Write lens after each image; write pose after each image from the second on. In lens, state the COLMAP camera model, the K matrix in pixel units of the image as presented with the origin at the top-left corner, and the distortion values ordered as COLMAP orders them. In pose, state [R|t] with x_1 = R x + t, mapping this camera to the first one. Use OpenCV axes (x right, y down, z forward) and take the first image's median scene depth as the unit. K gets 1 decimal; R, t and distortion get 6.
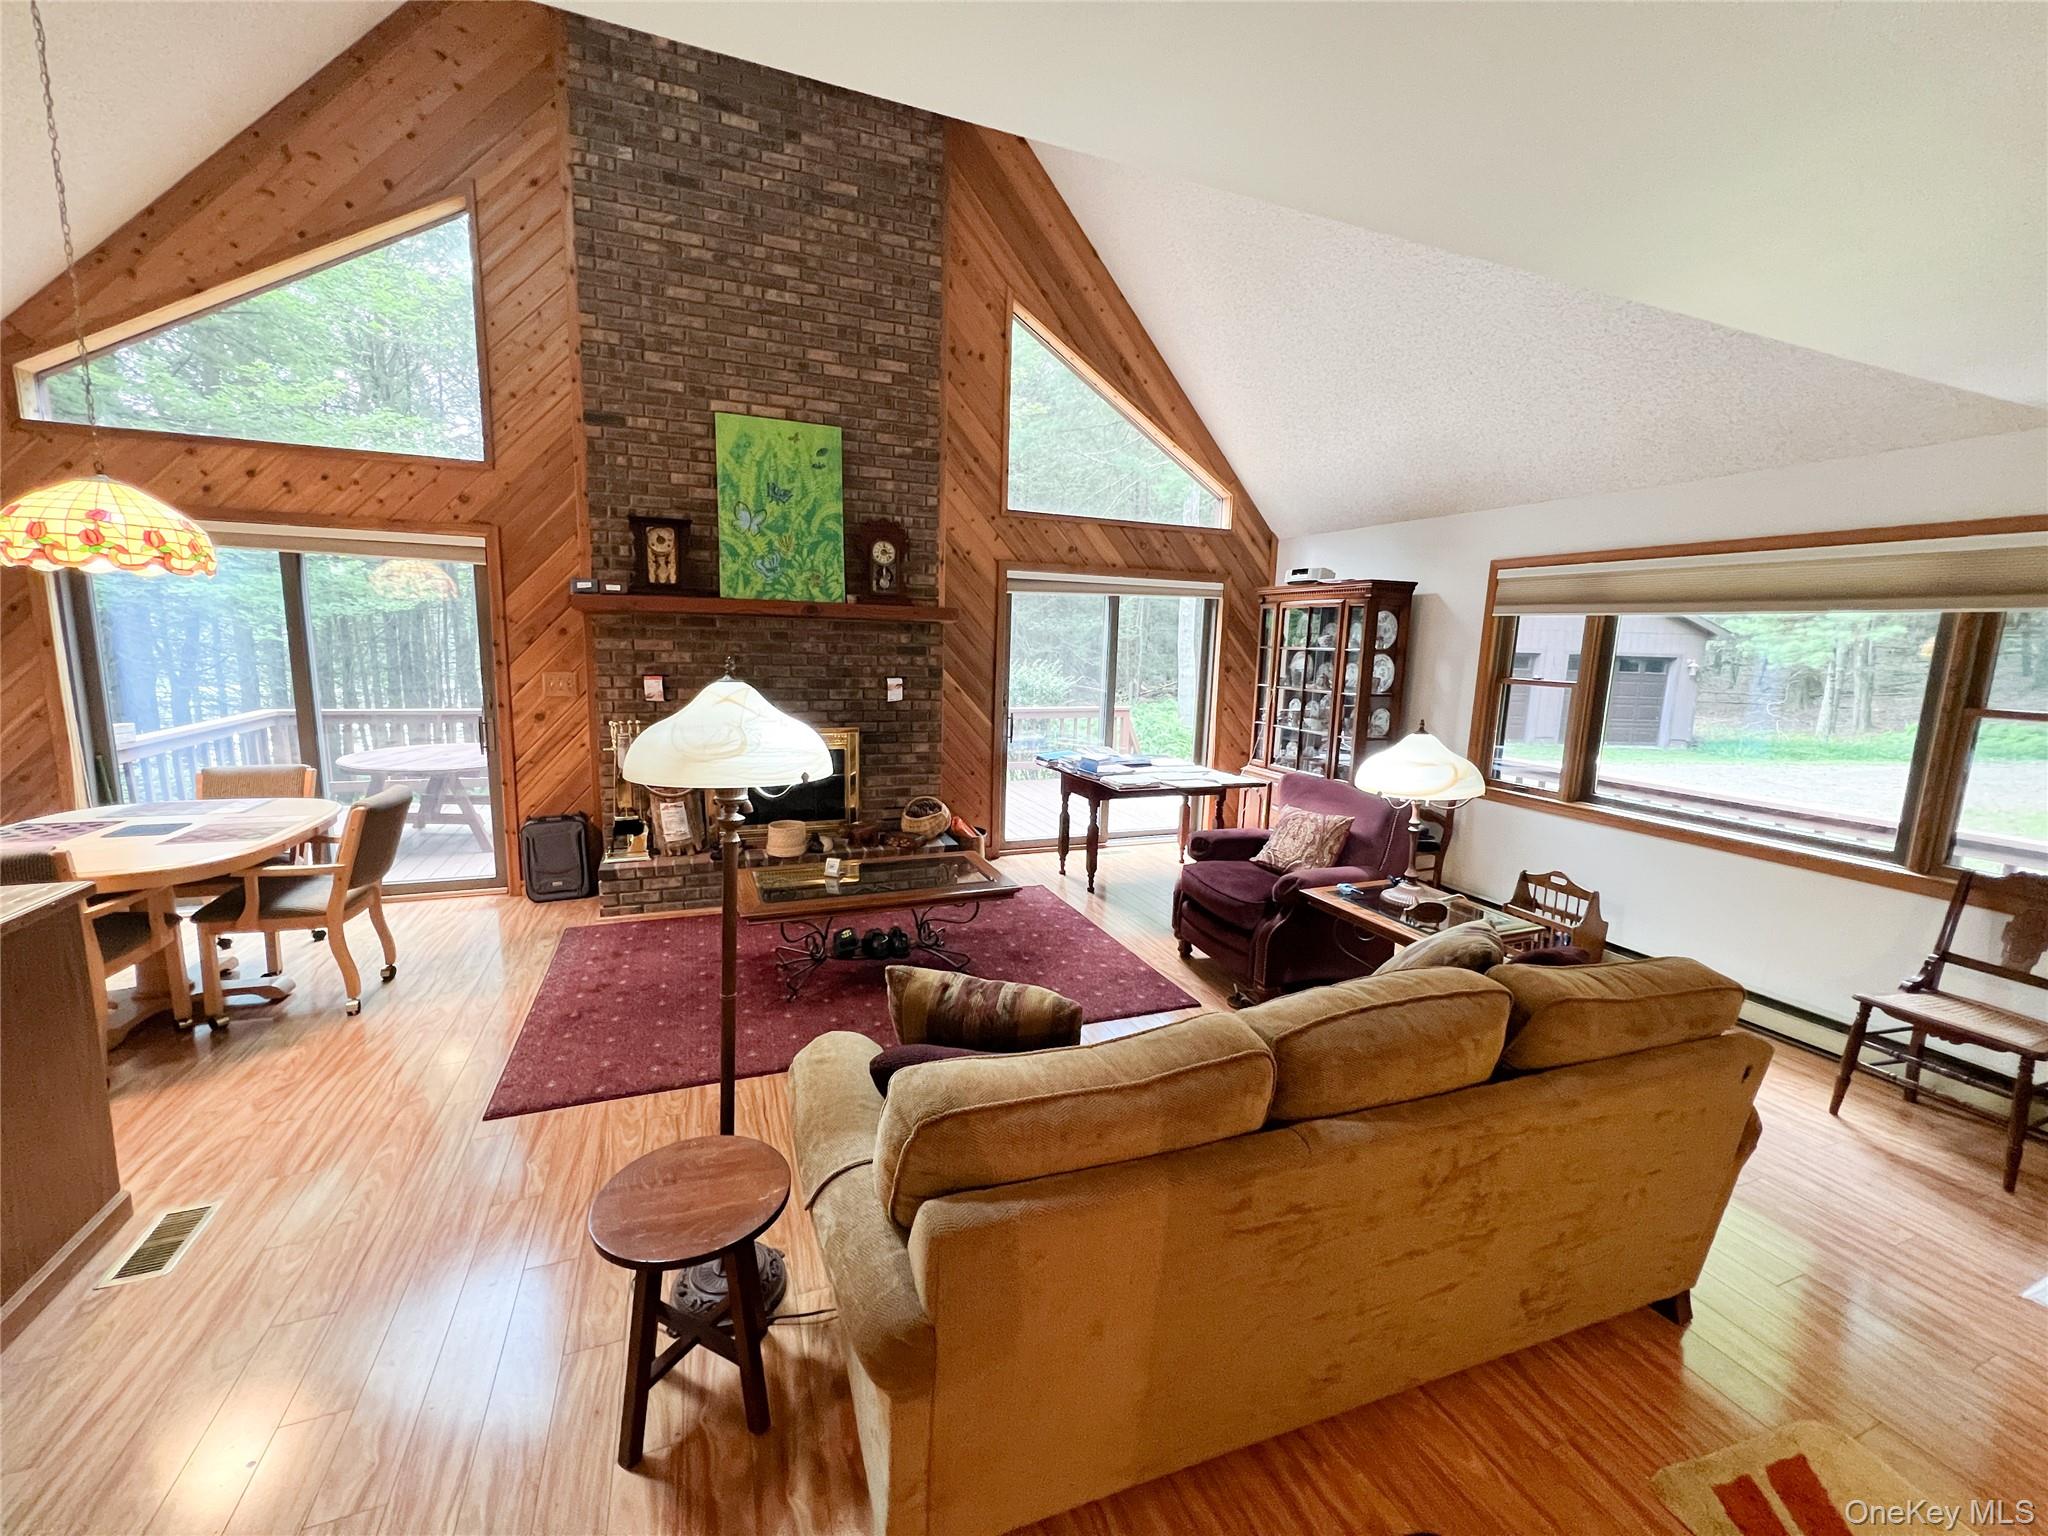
lens RADIAL K [[820.5, 0, 1022.4], [0, 820.5, 769.7], [0, 0, 1]] dist [0.002079, 0.000717]
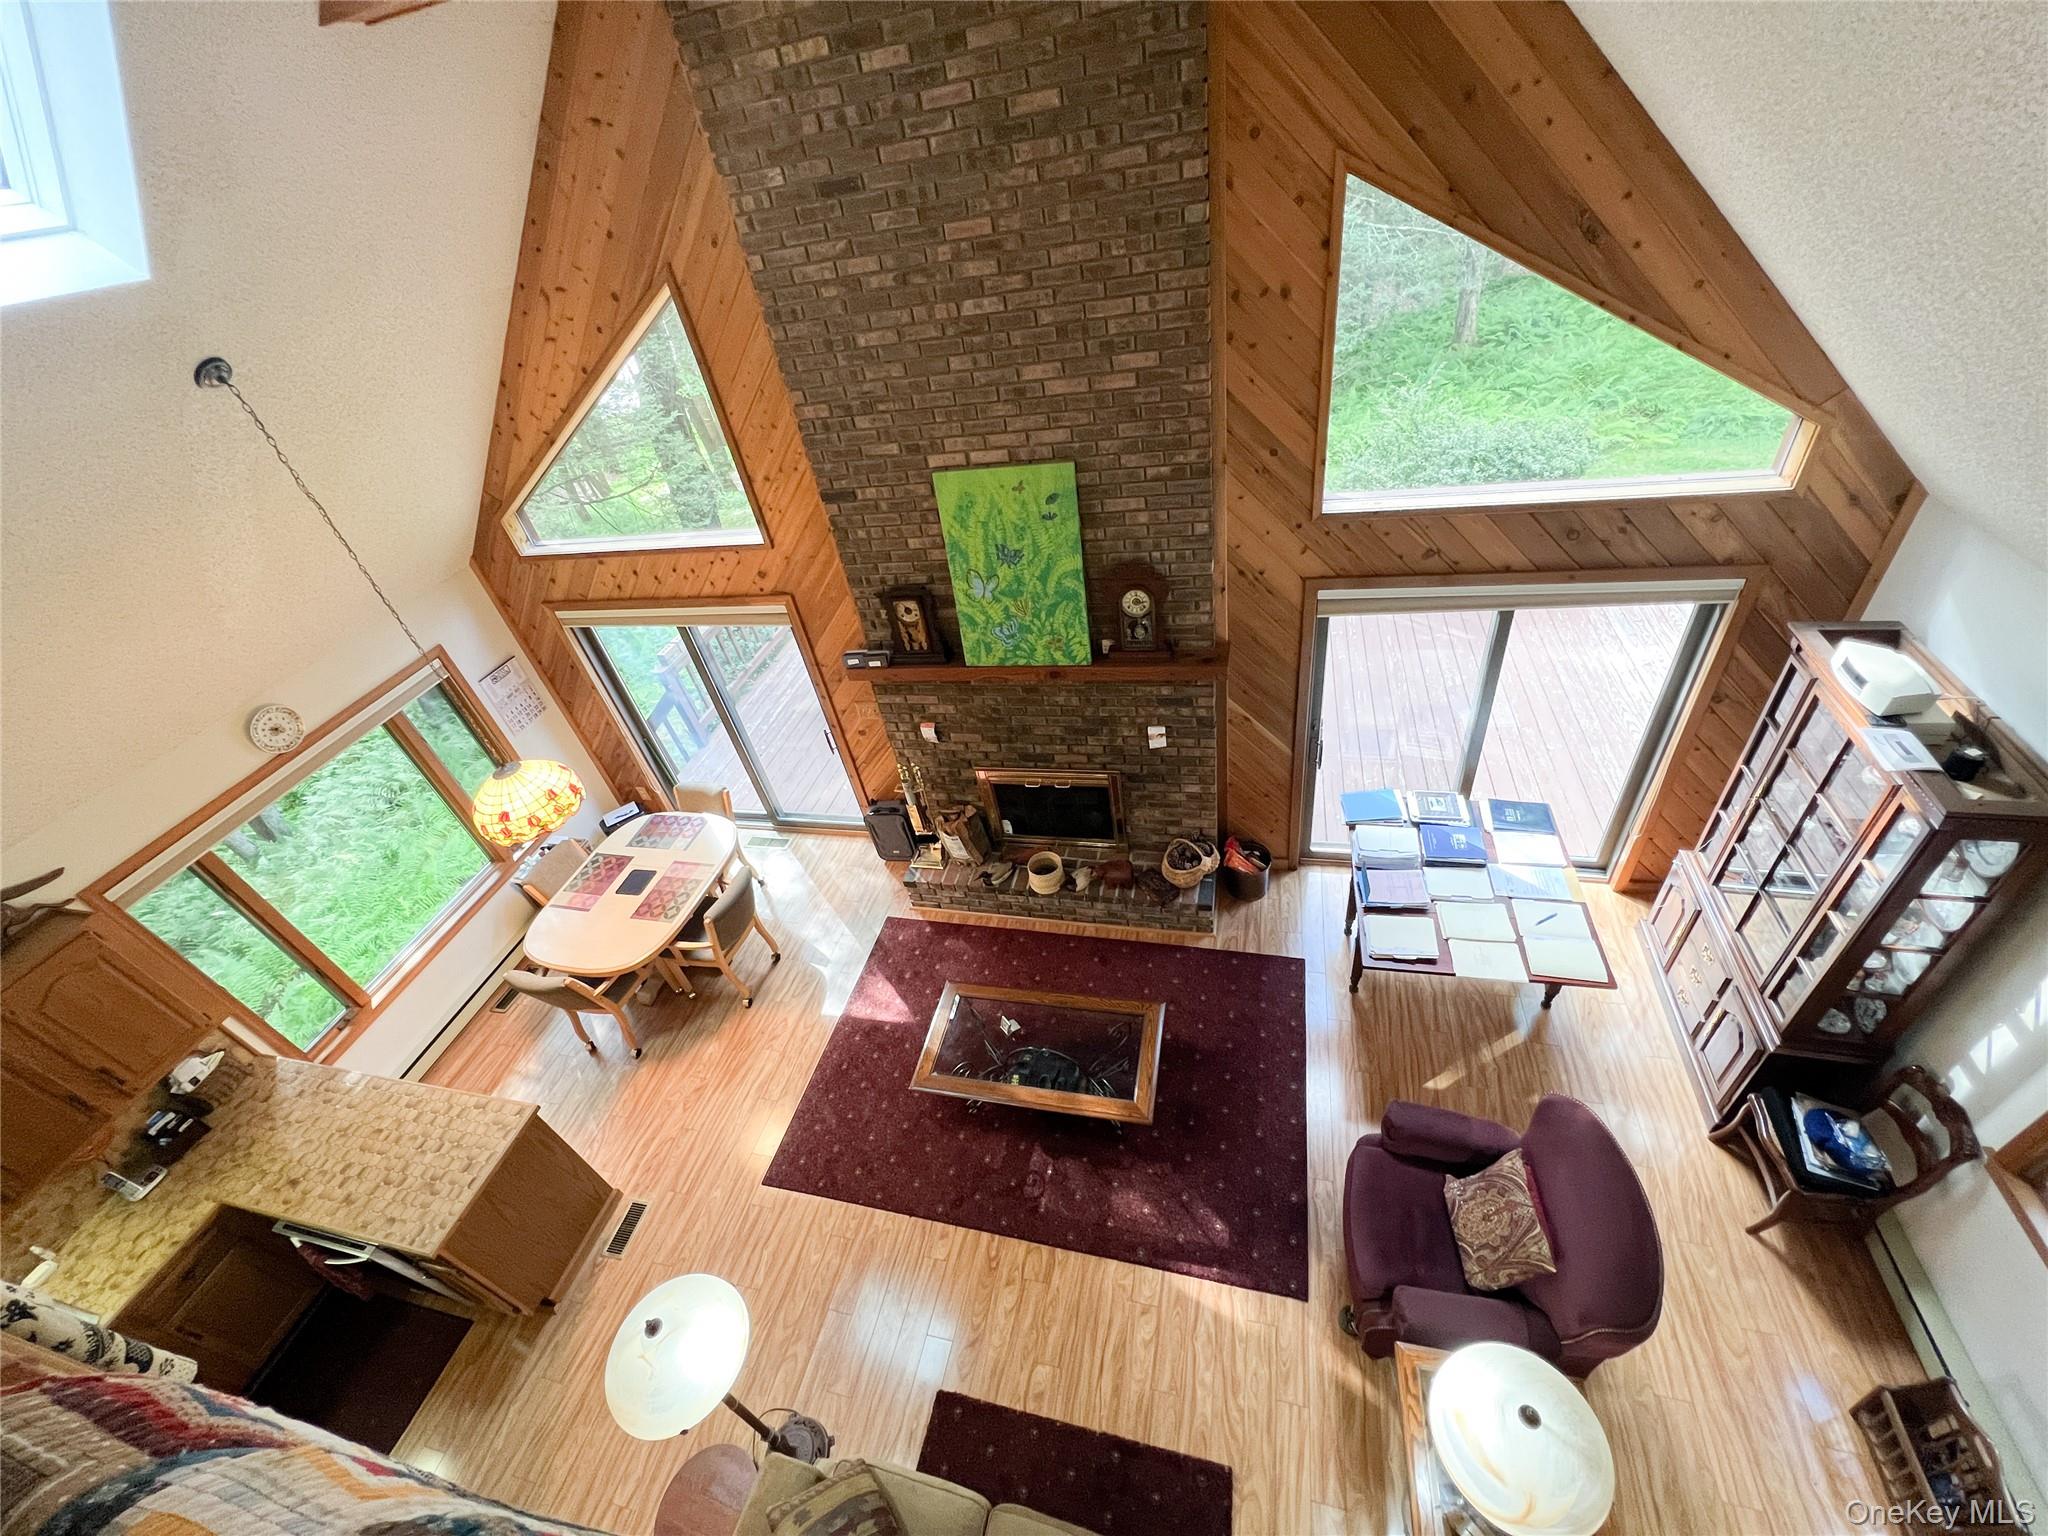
lens RADIAL K [[820.5, 0, 1022.3], [0, 820.5, 766.9], [0, 0, 1]] dist [0.002079, 0.000717]
pose [[0.795693, 0.244660, -0.554088, 0.246833], [0.089684, 0.857118, 0.507254, -0.576531], [0.599023, -0.453311, 0.660061, 0.330889]]
